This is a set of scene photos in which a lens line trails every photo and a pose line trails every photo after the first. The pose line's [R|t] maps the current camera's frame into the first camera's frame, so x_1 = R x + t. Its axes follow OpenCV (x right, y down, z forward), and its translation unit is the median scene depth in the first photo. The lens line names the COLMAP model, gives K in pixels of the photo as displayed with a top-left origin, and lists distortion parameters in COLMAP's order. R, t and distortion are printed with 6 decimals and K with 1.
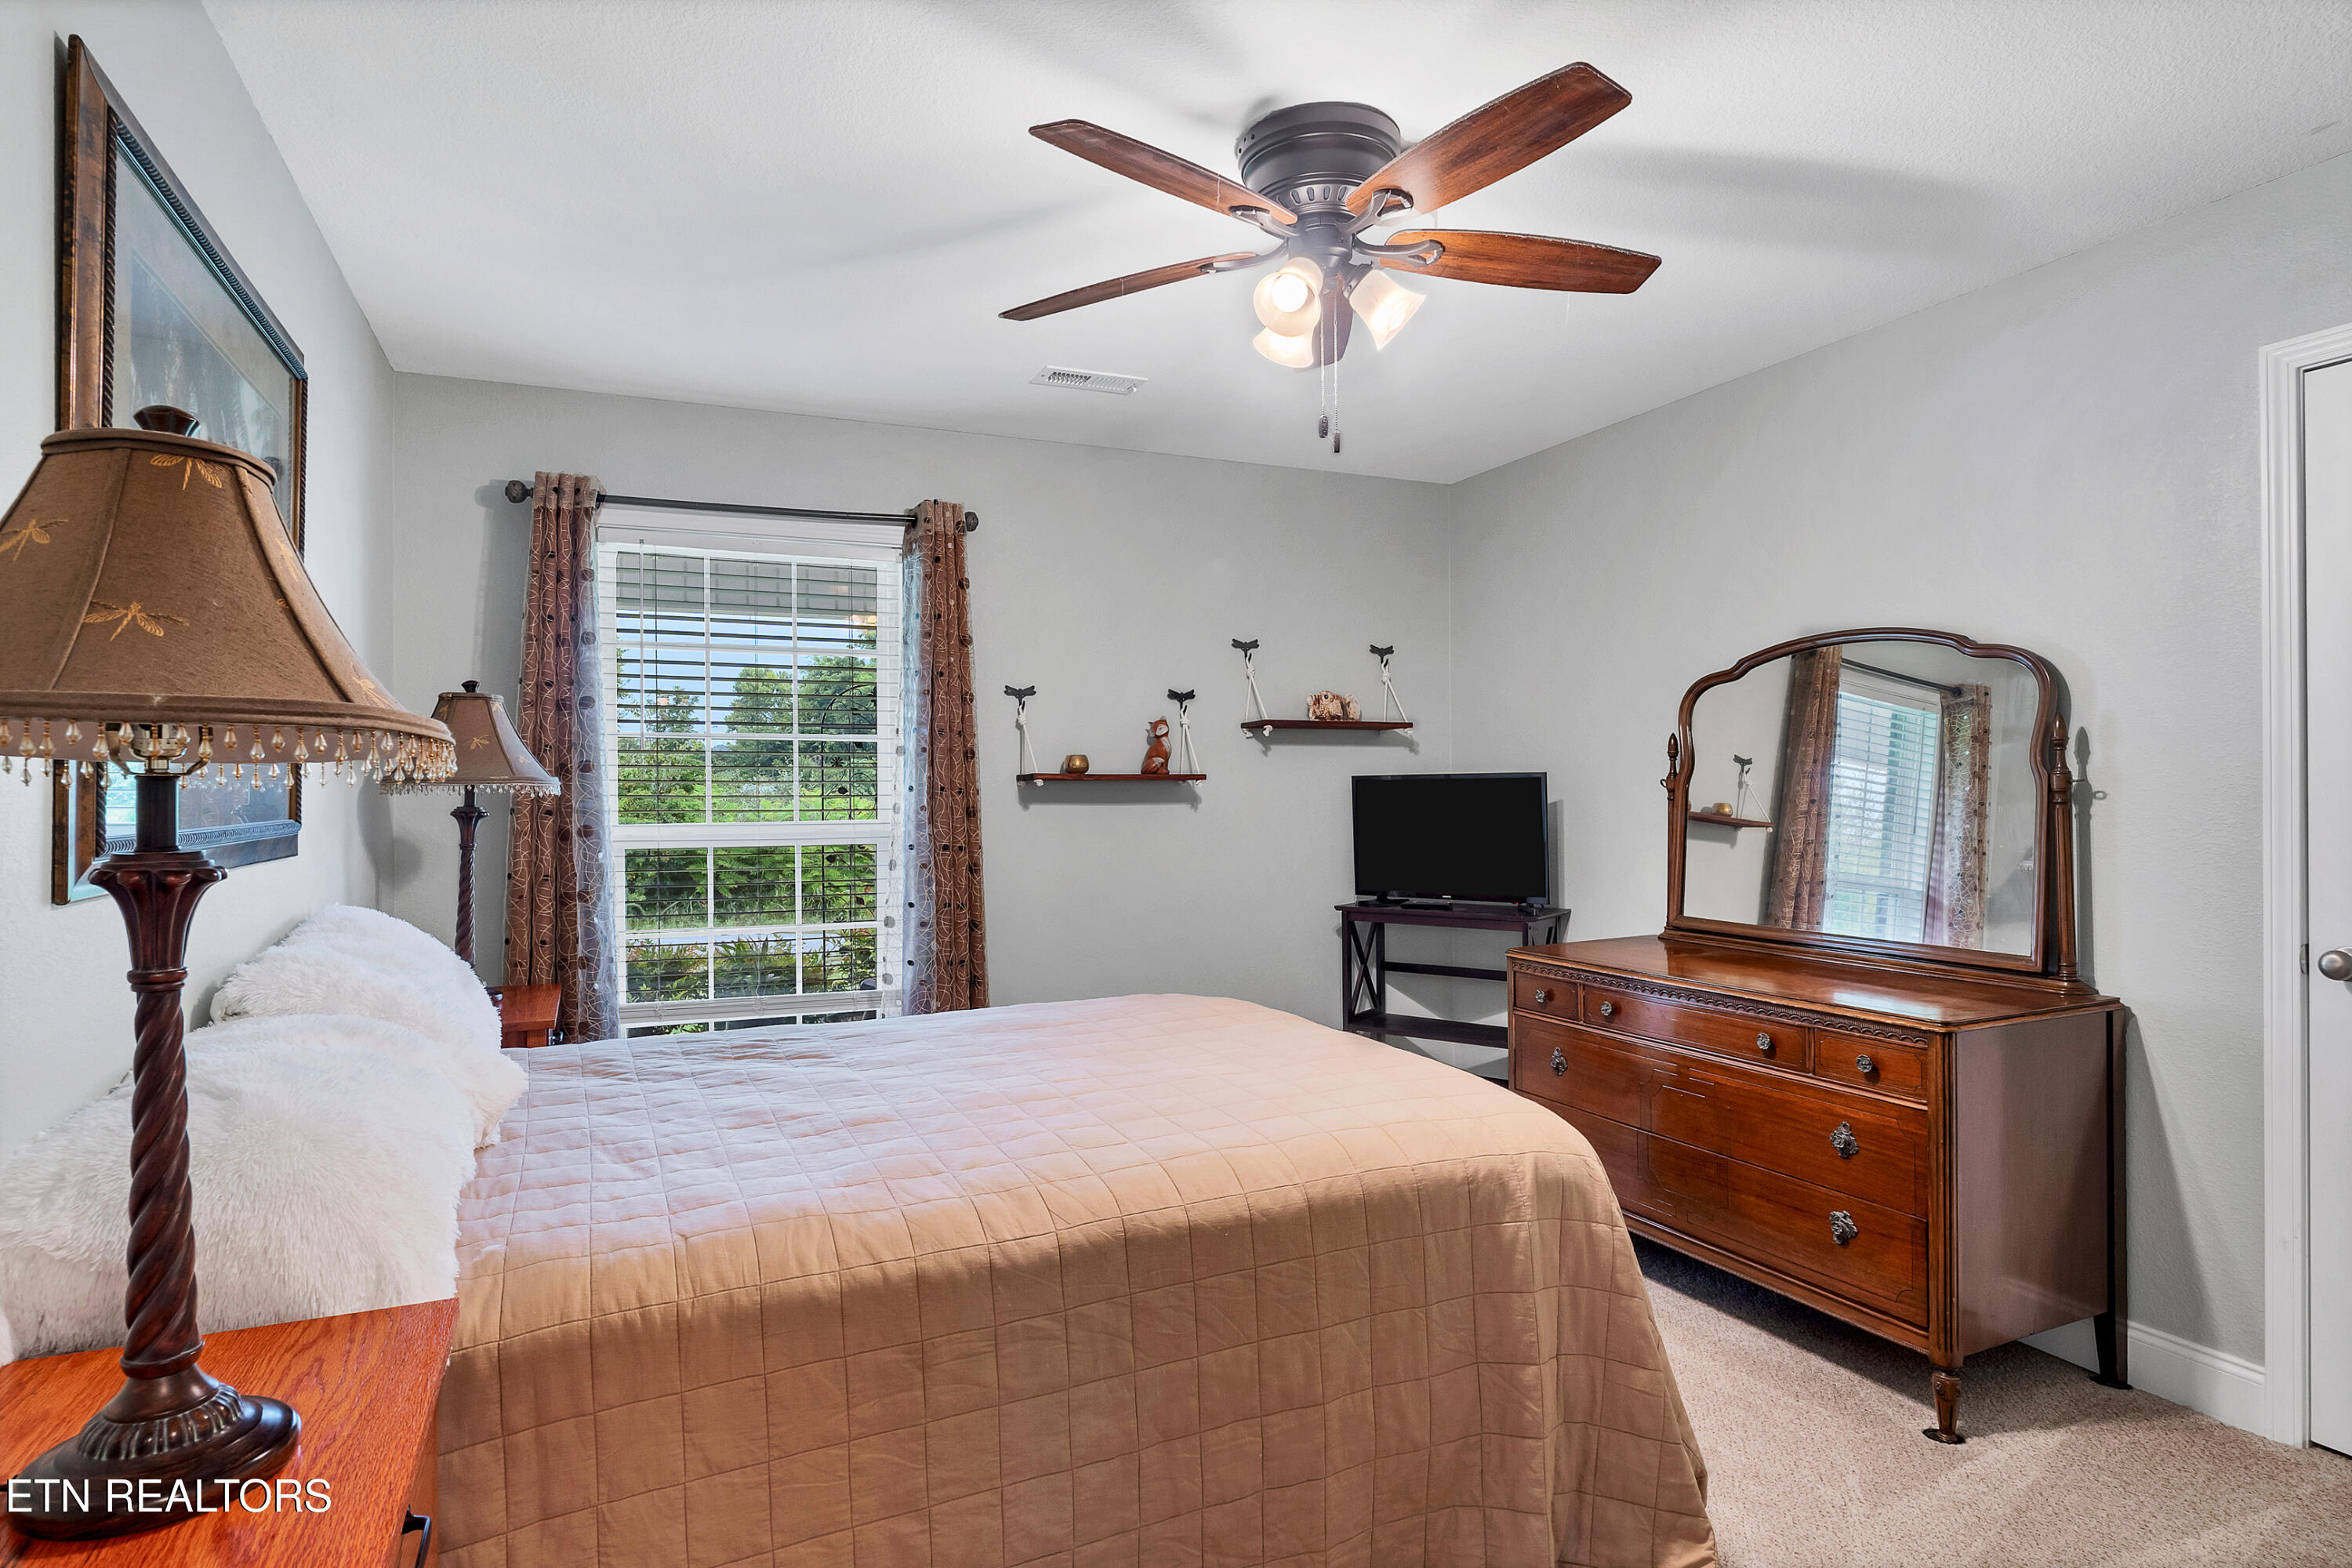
lens RADIAL K [[1244.7, 0, 1182.7], [0, 1244.7, 769.1], [0, 0, 1]] dist [-0.011435, -0.000445]
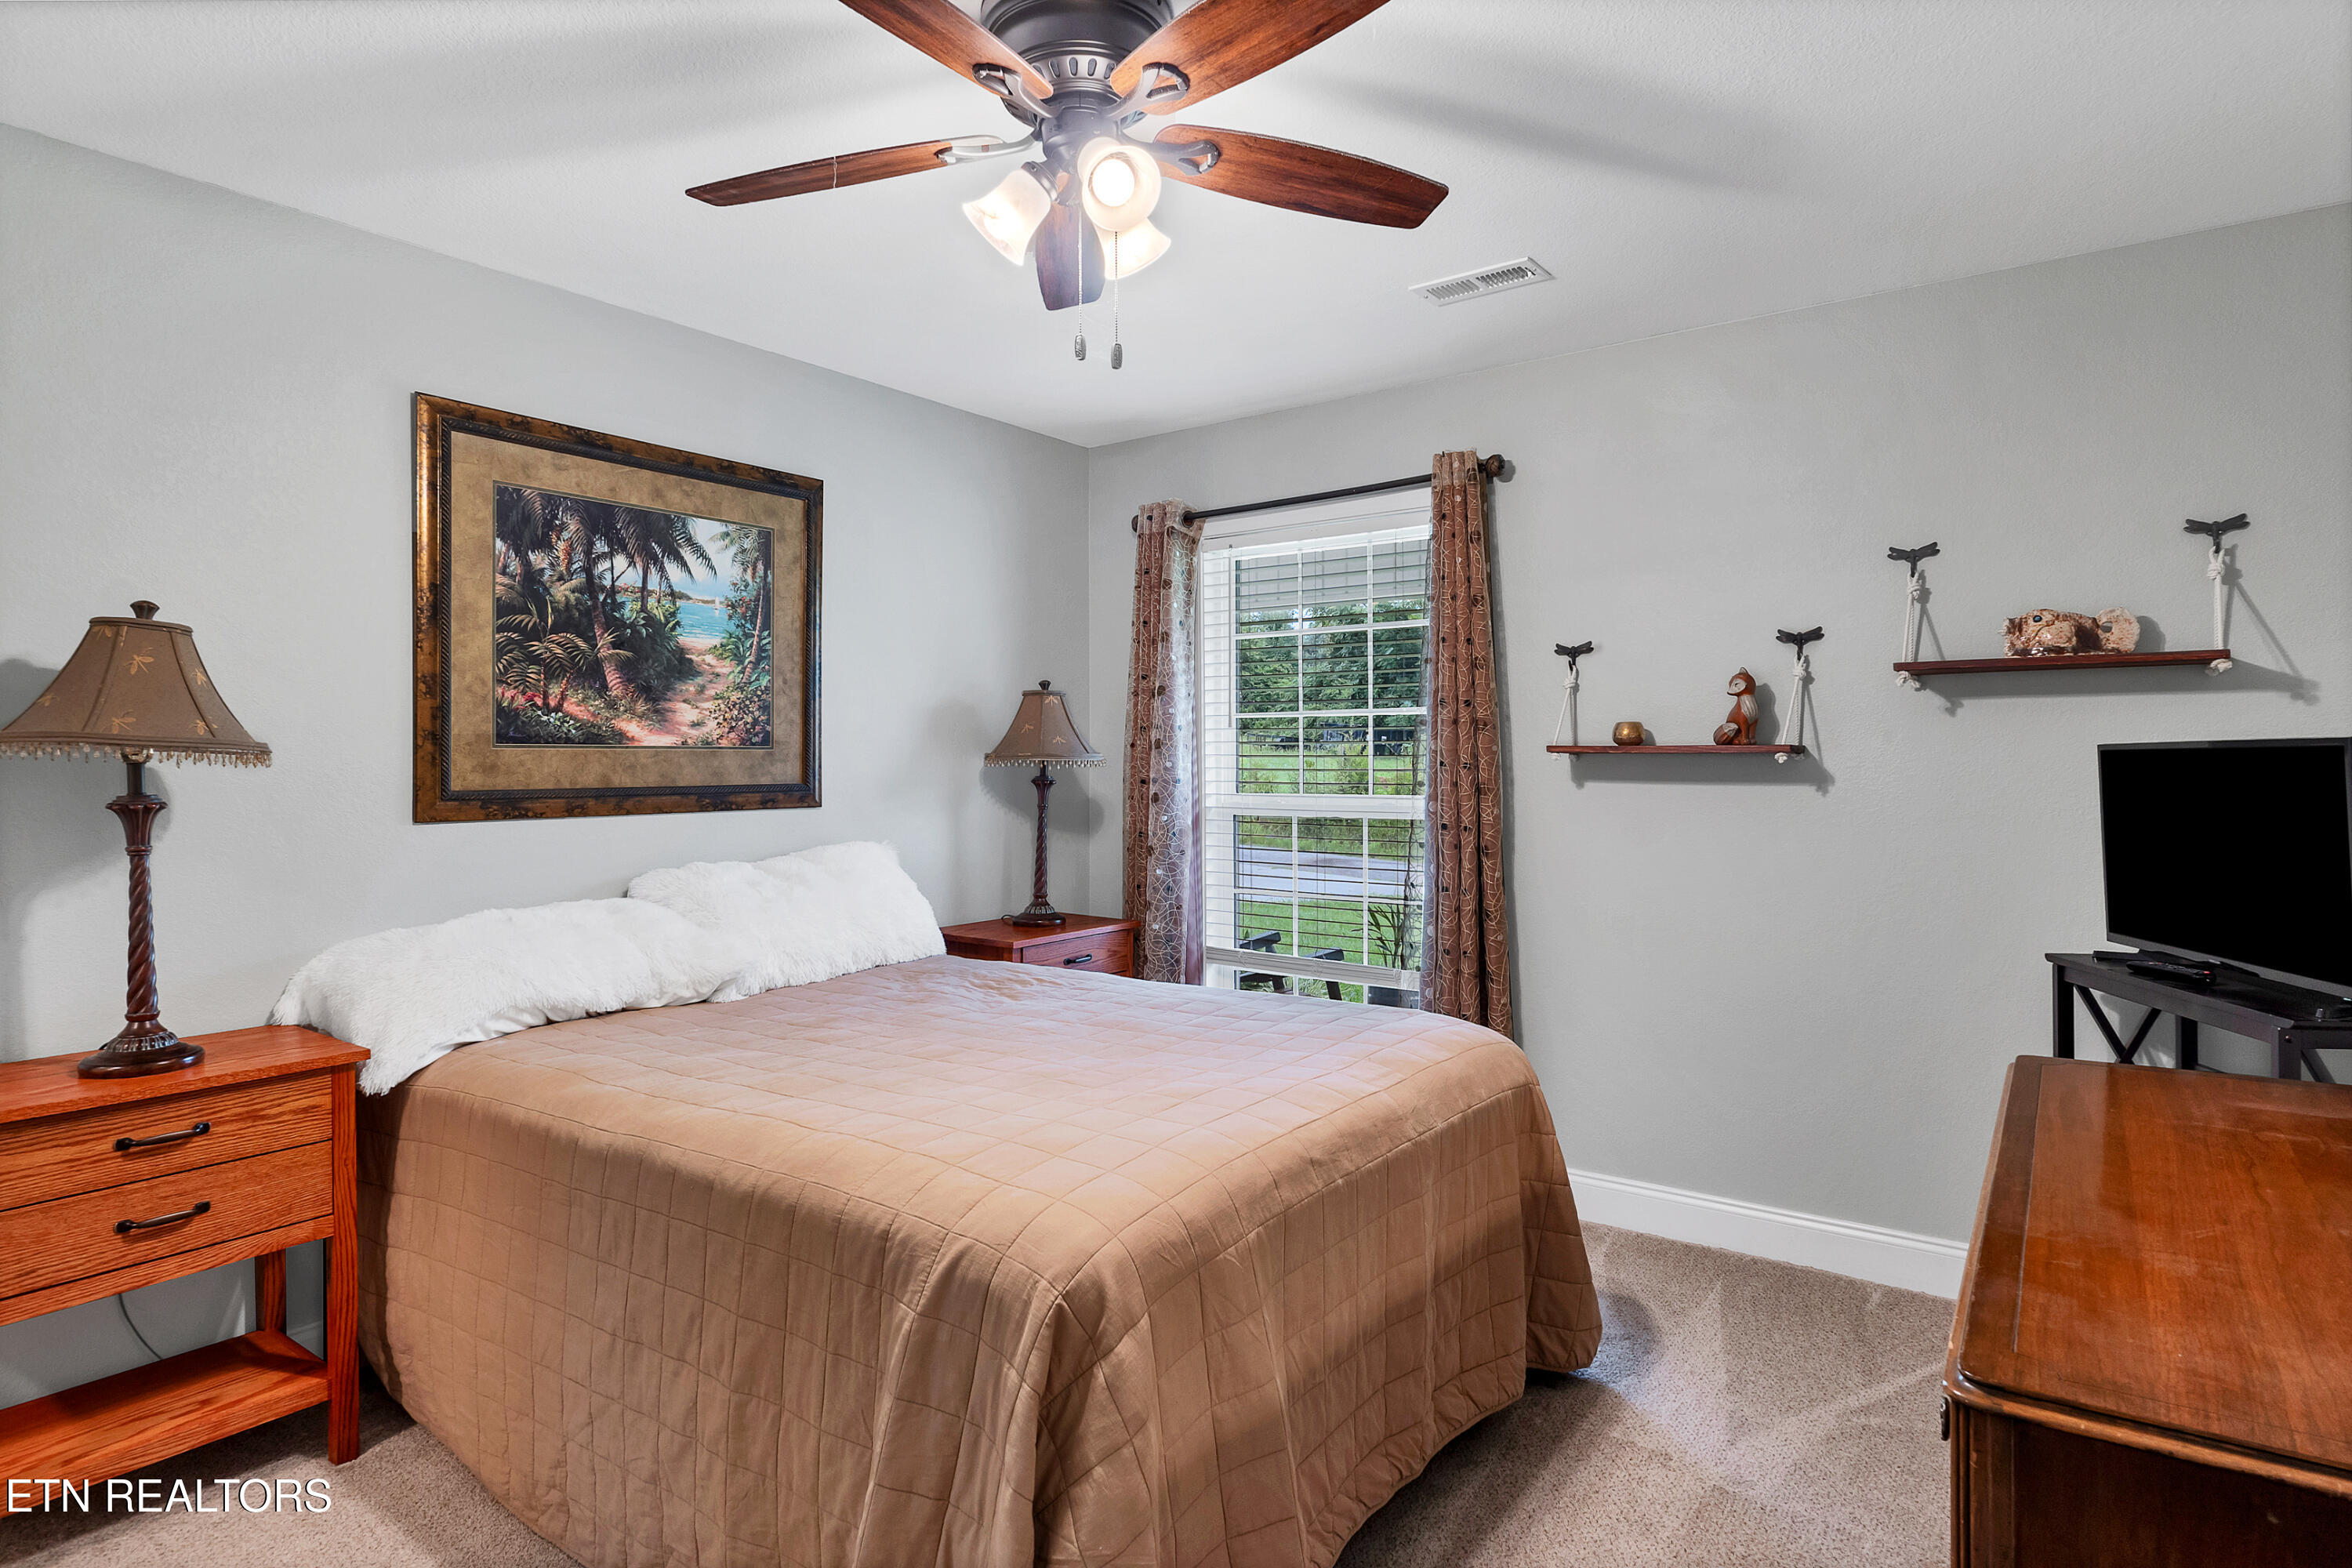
lens RADIAL K [[1244.7, 0, 1182.7], [0, 1244.7, 769.1], [0, 0, 1]] dist [-0.011435, -0.000445]
pose [[0.494322, 0.011332, -0.869205, 0.477761], [0.014142, 0.999678, 0.021075, -0.002078], [0.869164, -0.022711, 0.494002, 0.341636]]
